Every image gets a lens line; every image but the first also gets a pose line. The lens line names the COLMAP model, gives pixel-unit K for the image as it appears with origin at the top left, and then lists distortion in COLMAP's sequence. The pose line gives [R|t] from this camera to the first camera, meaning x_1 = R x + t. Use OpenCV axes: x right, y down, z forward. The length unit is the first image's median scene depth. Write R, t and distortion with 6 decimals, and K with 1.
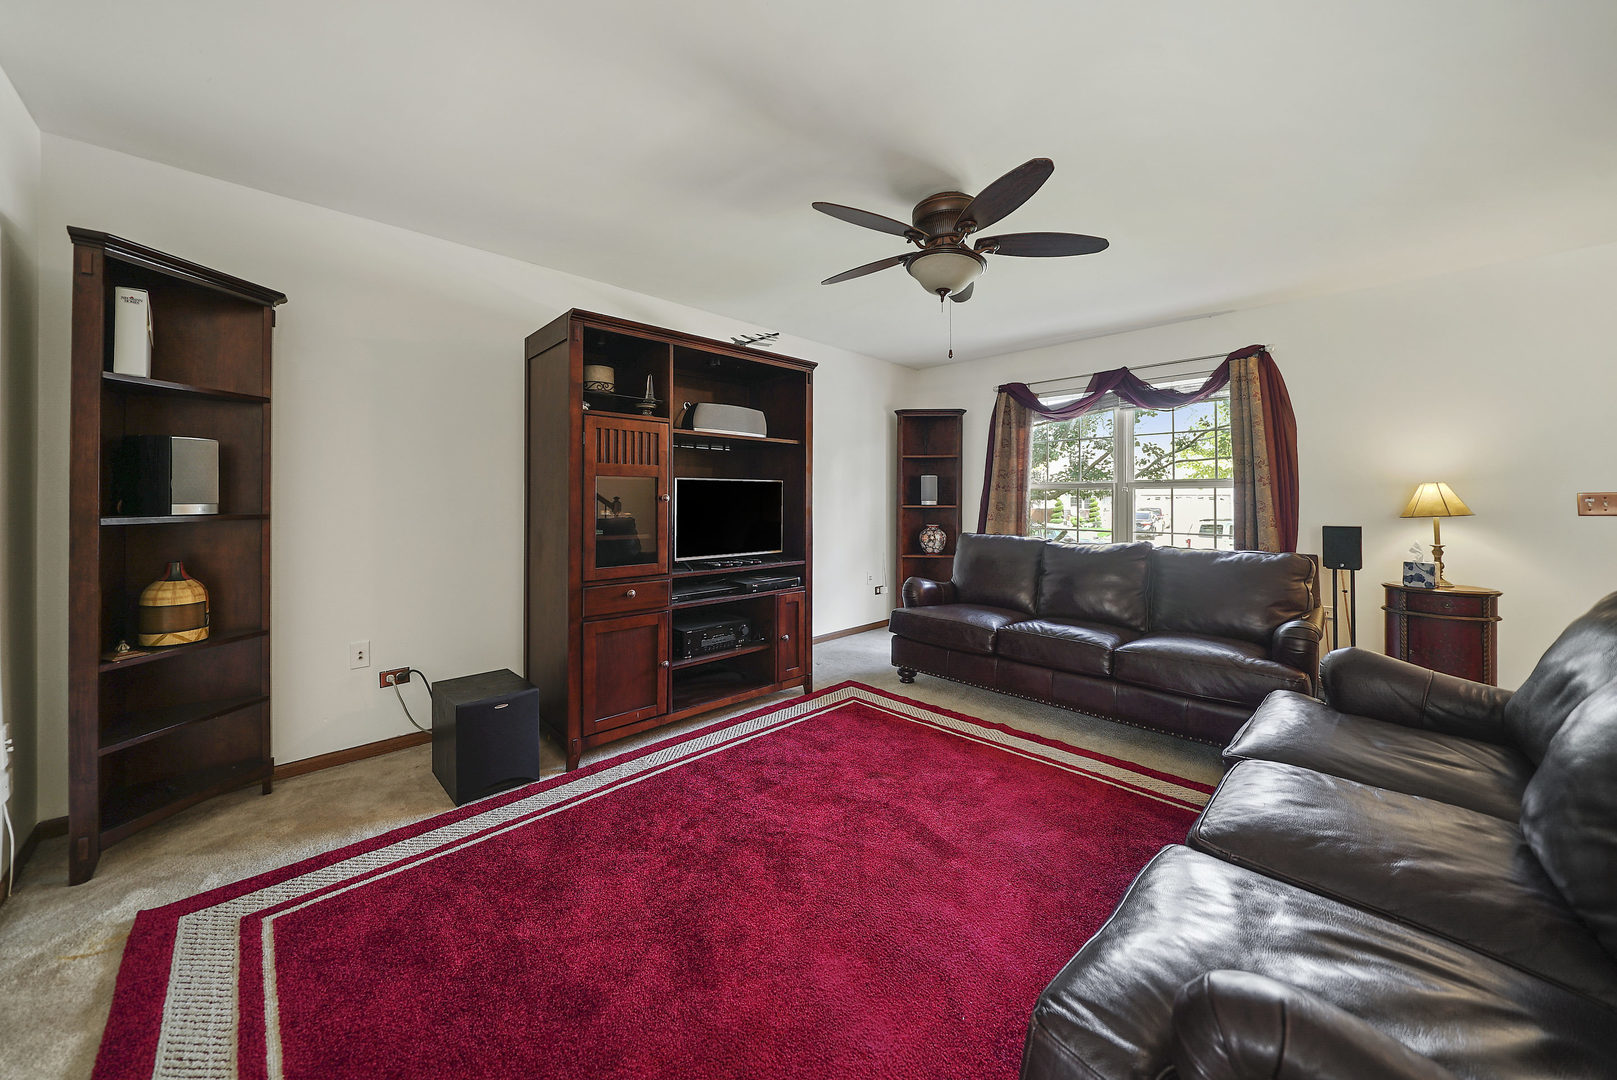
lens RADIAL K [[564.2, 0, 777.6], [0, 564.2, 497.0], [0, 0, 1]] dist [-0.015767, 0.002628]
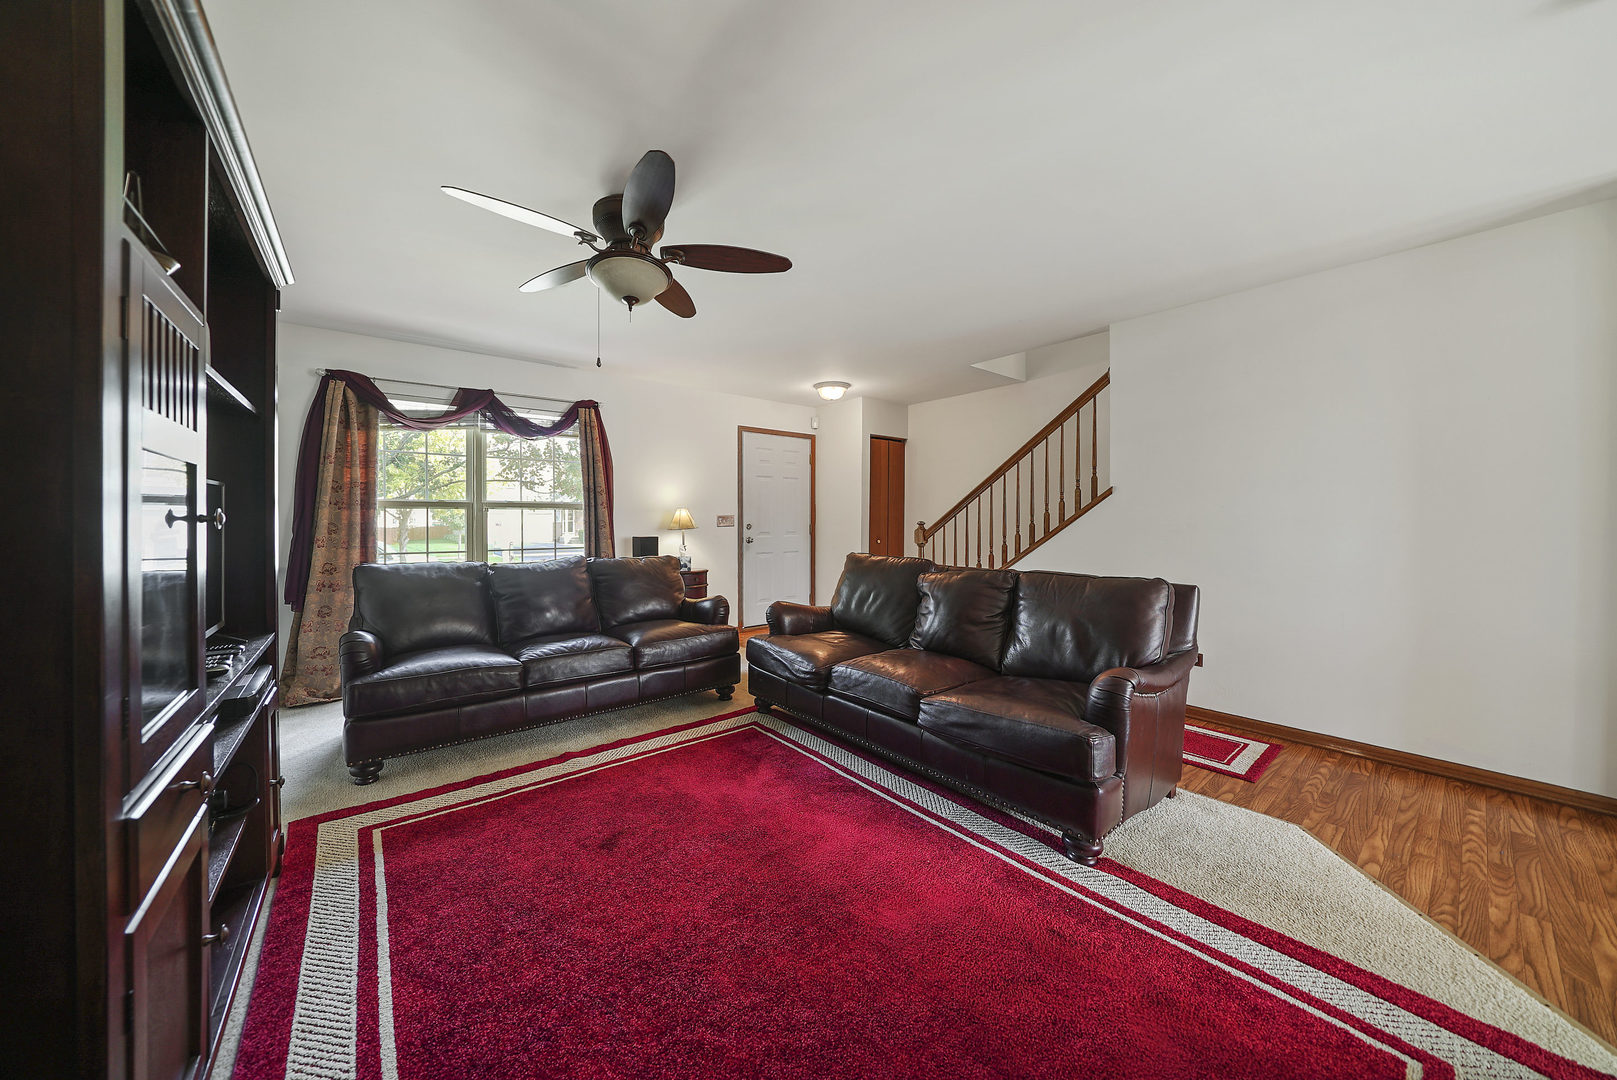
lens RADIAL K [[564.2, 0, 796.0], [0, 564.2, 525.4], [0, 0, 1]] dist [-0.015767, 0.002628]
pose [[0.090395, -0.014042, 0.995807, -0.399770], [-0.002353, 0.999895, 0.014313, 0.000027], [-0.995903, -0.003637, 0.090352, 0.403976]]
